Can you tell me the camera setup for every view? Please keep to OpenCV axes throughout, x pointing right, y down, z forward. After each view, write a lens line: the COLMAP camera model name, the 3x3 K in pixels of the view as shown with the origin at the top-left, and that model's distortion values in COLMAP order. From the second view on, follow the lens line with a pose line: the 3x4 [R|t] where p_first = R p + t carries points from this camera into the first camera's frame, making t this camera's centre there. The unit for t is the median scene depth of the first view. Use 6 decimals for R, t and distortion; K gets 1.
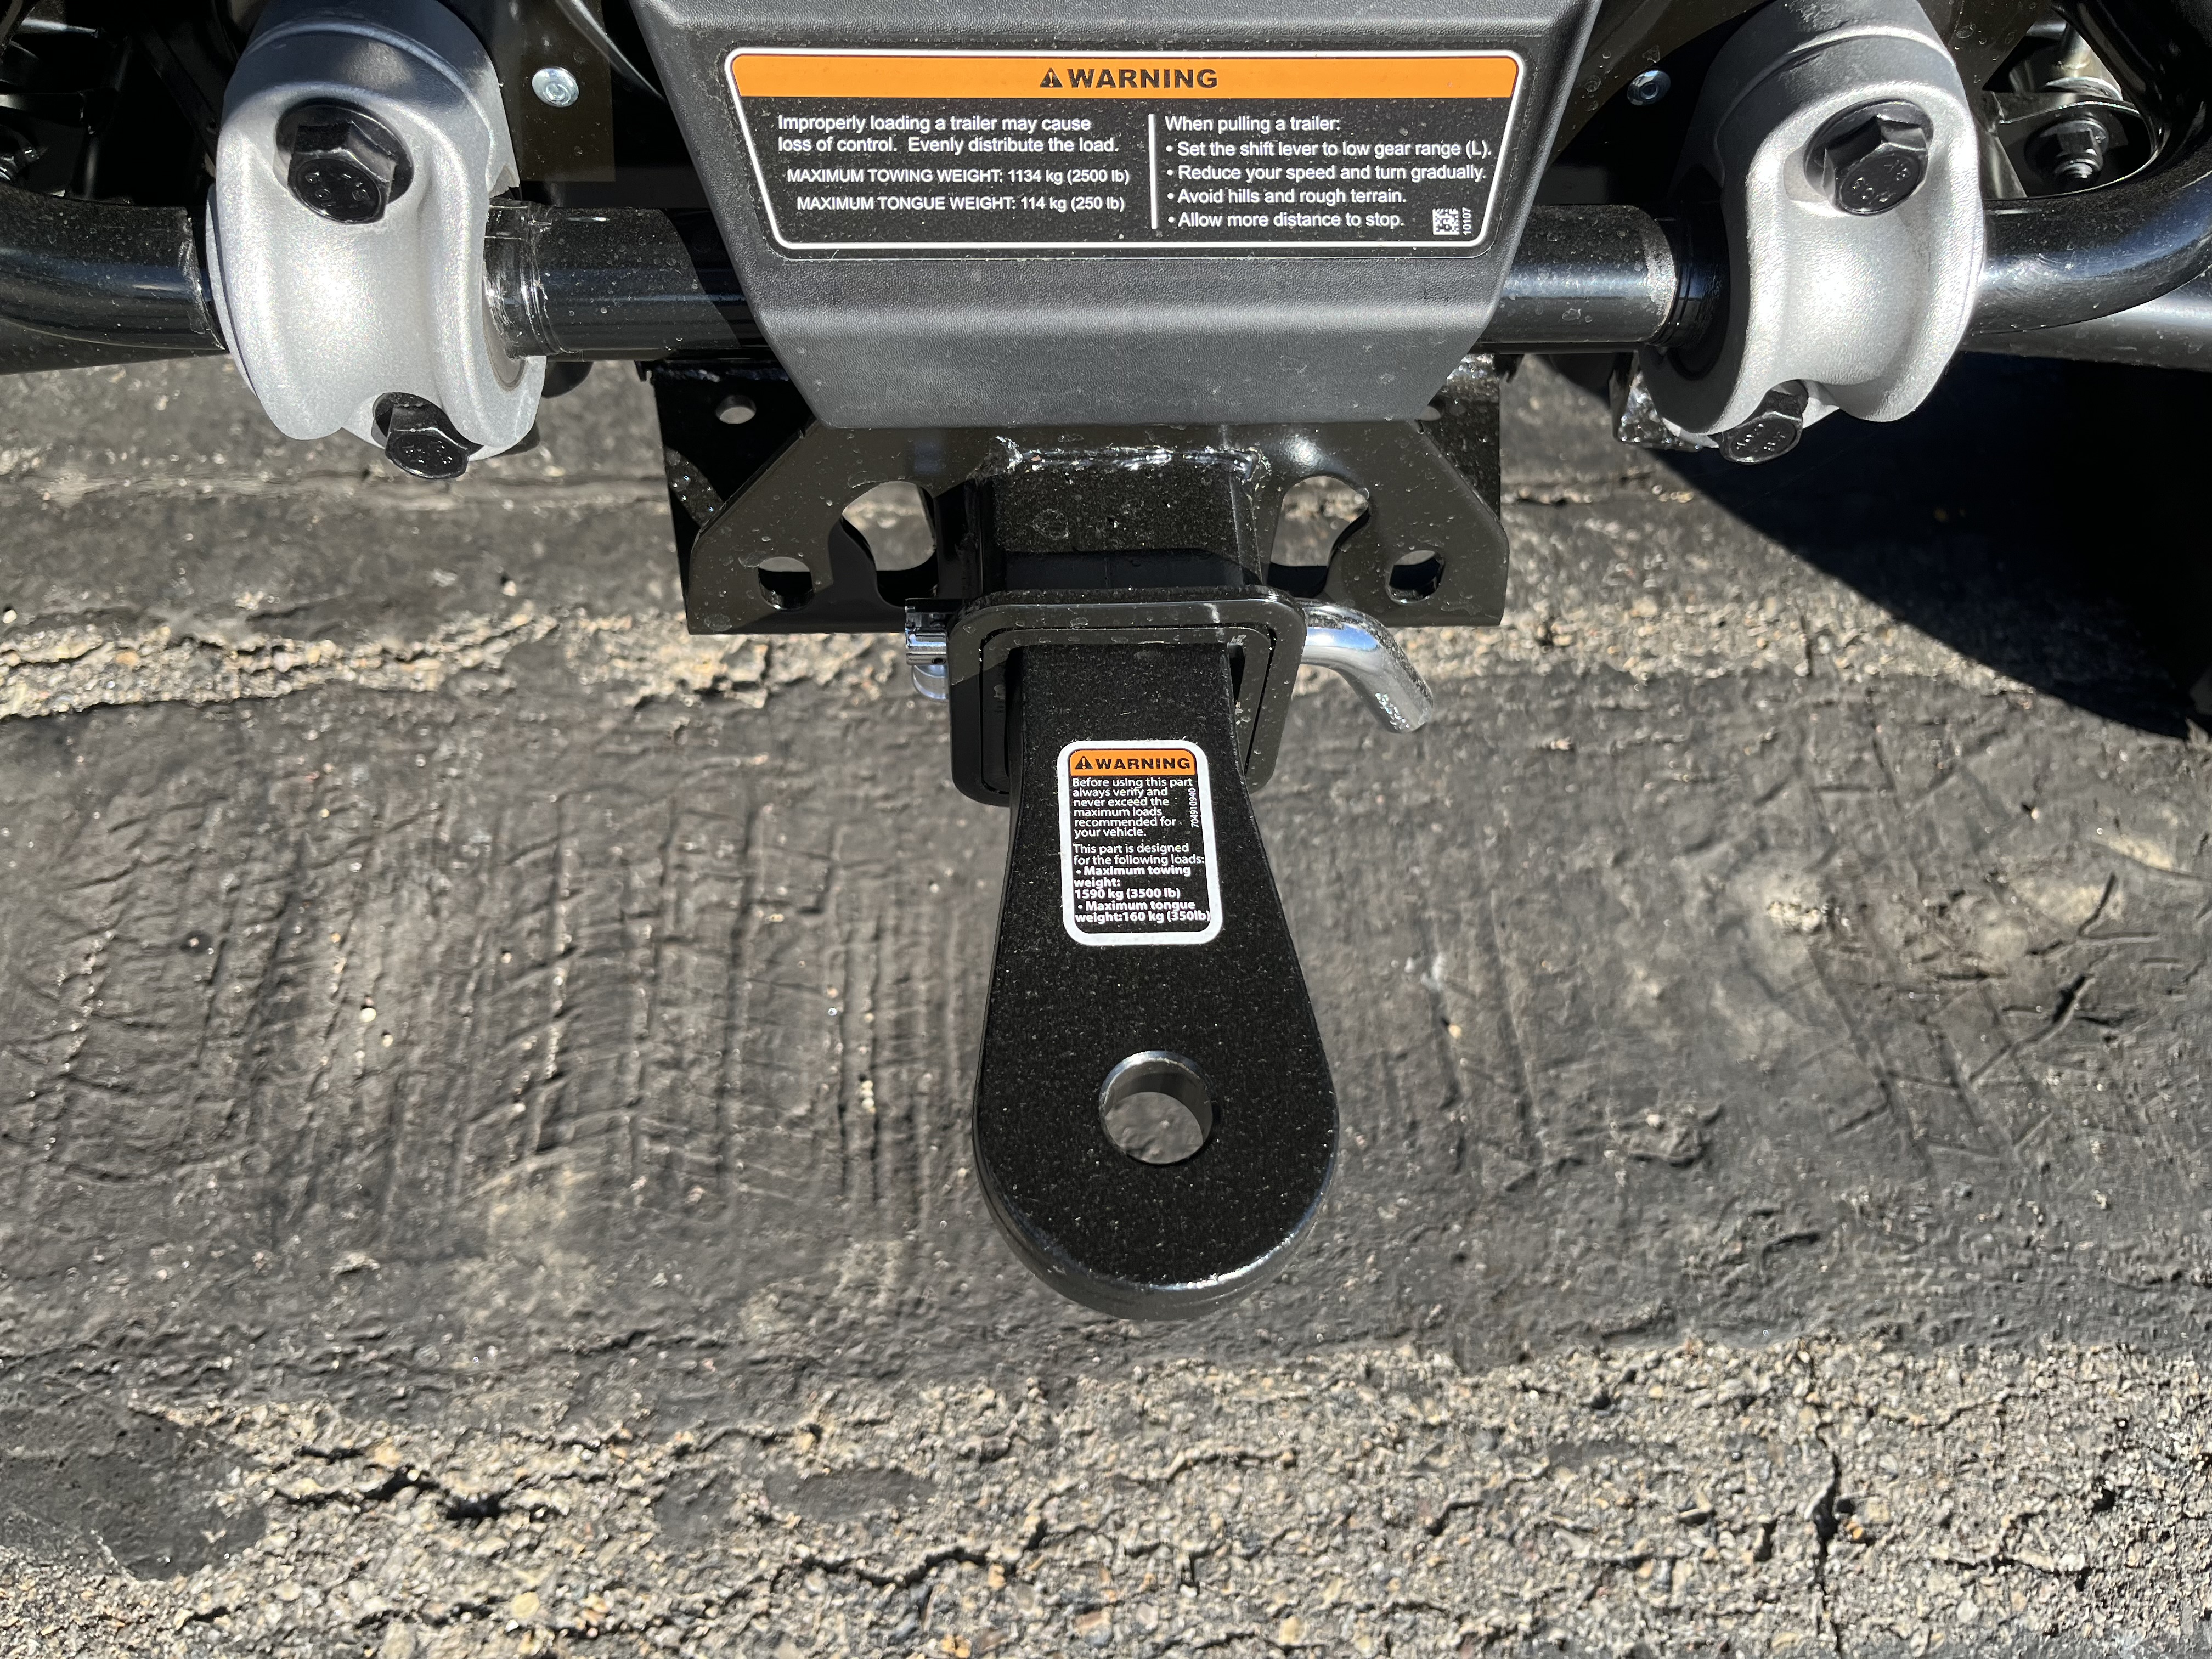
lens RADIAL K [[1726.9, 0, 1098.2], [0, 1726.9, 823.8], [0, 0, 1]] dist [0.030484, -0.040030]
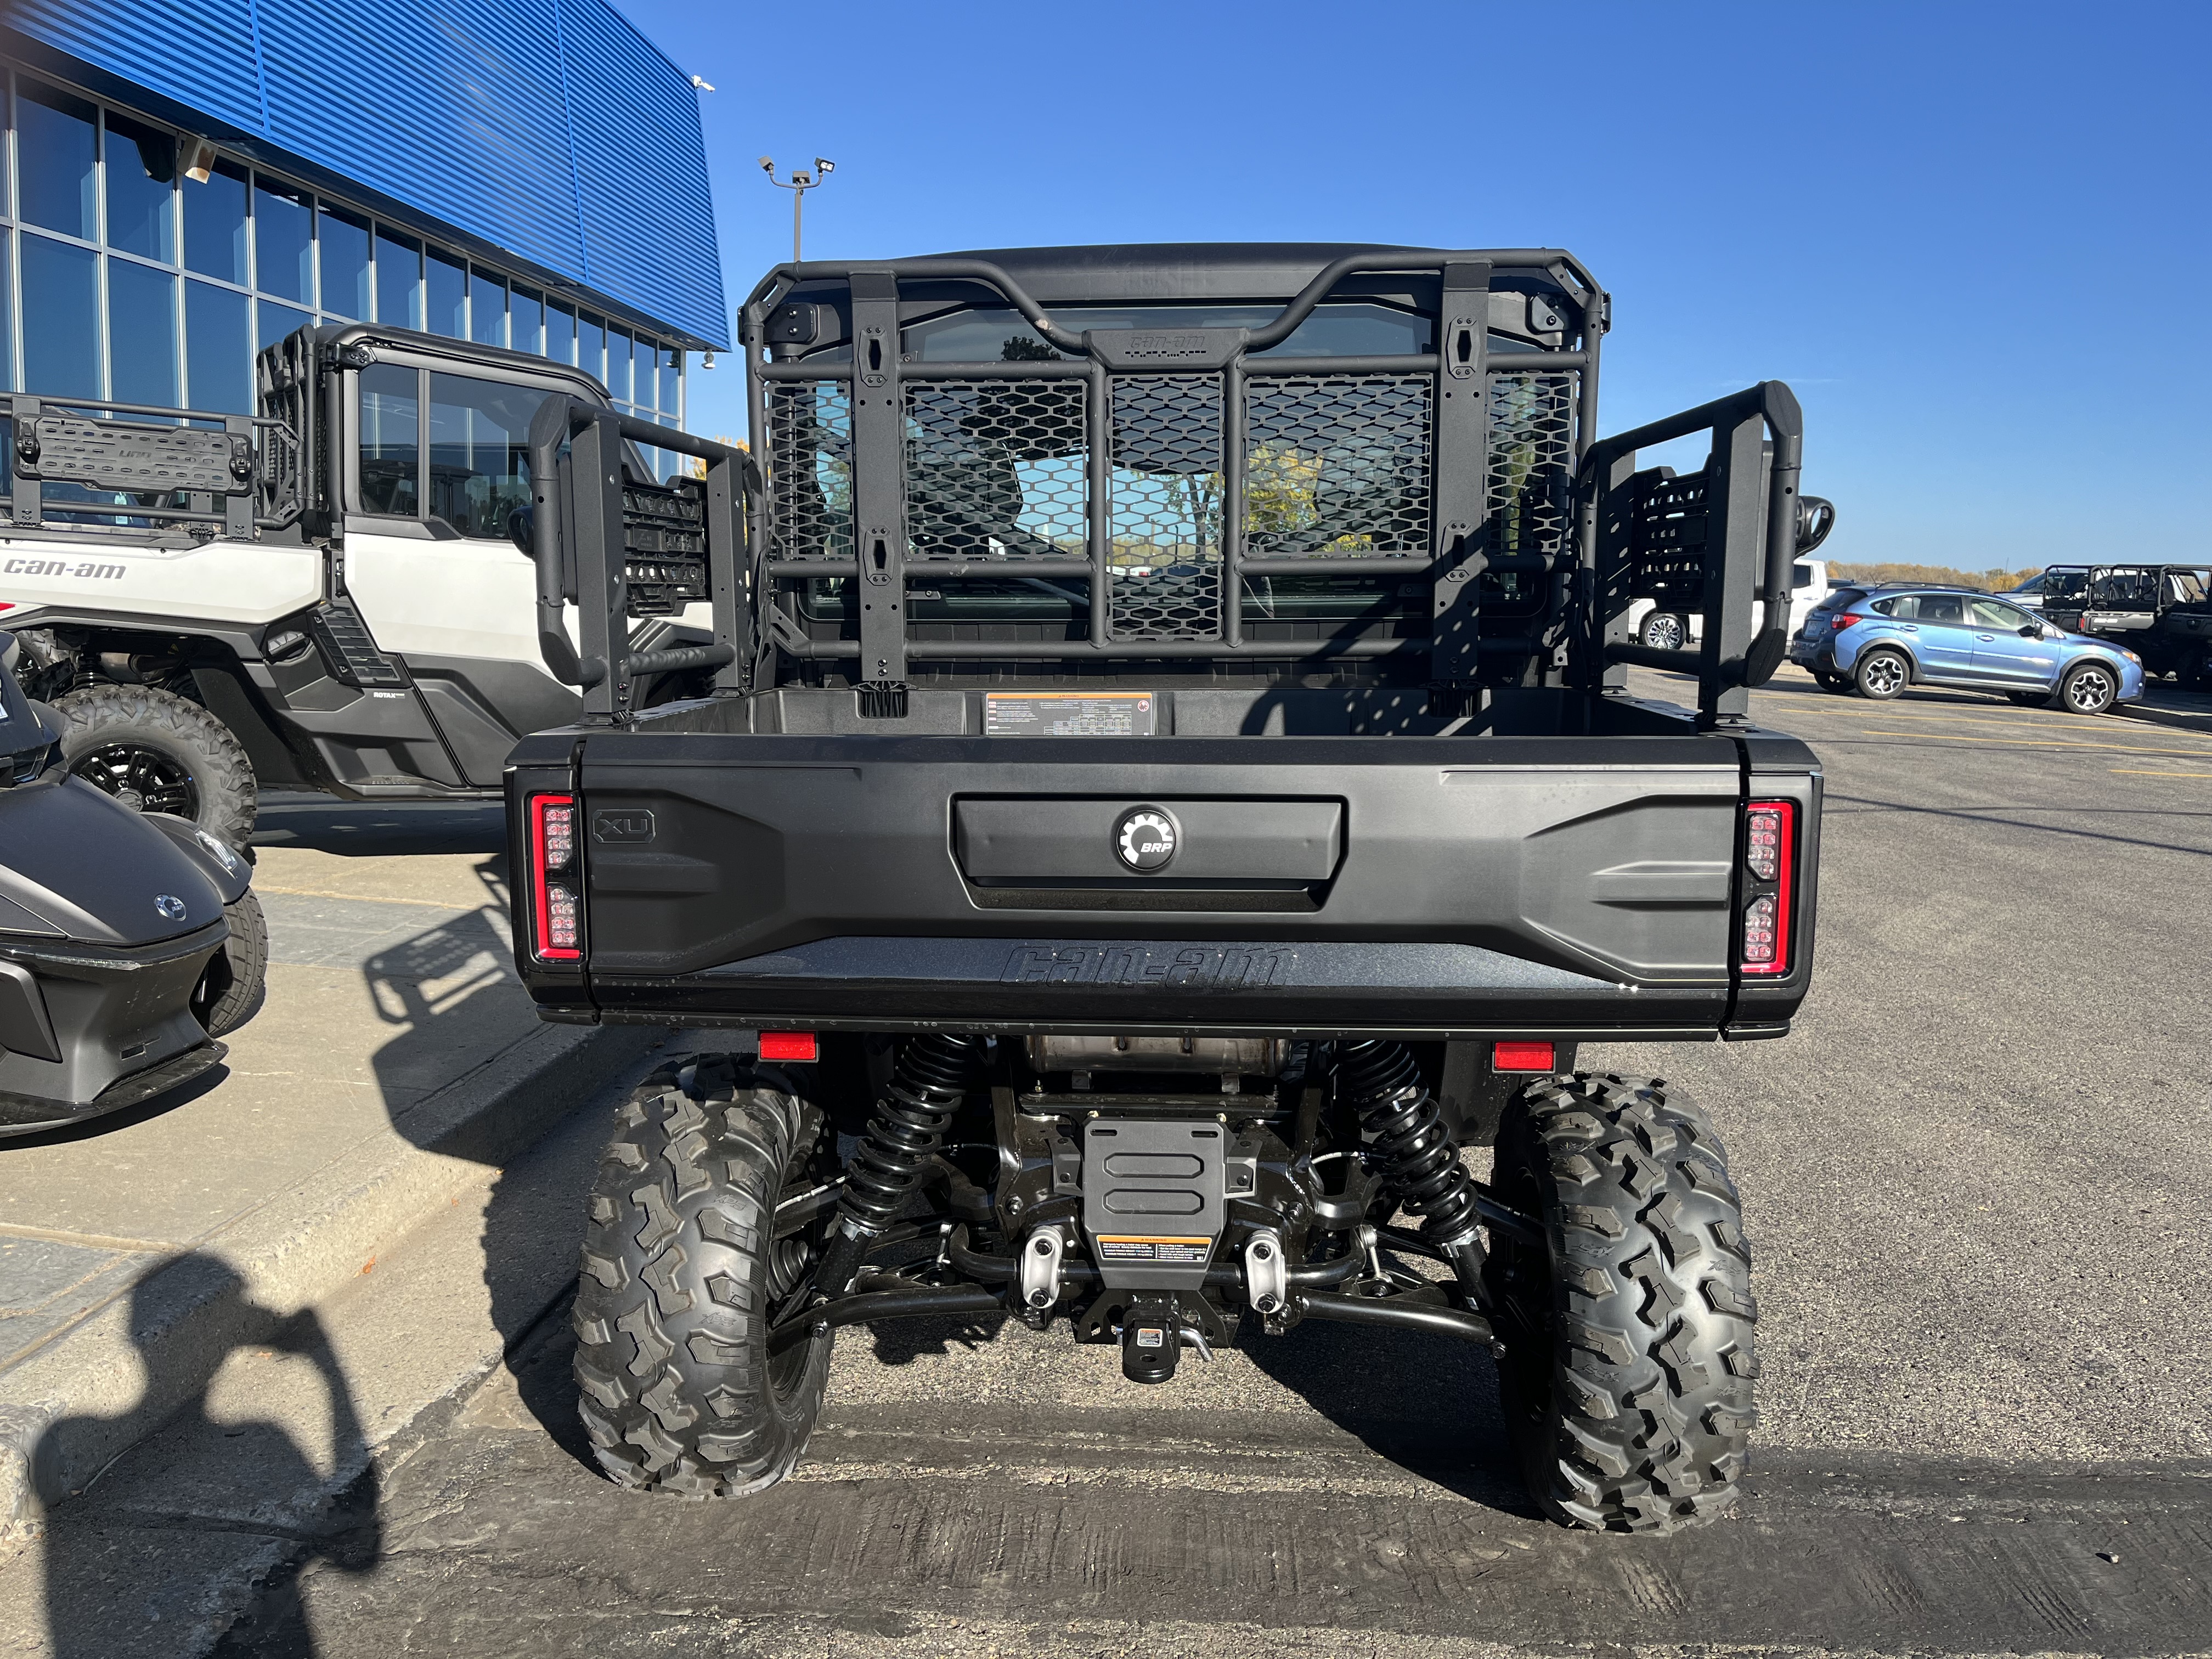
lens RADIAL K [[1726.9, 0, 1100.8], [0, 1726.9, 815.2], [0, 0, 1]] dist [0.030484, -0.040030]
pose [[0.992921, -0.025896, -0.115916, 0.295666], [-0.072027, 0.644731, -0.761009, 1.705773], [0.094442, 0.763971, 0.638302, -2.153857]]
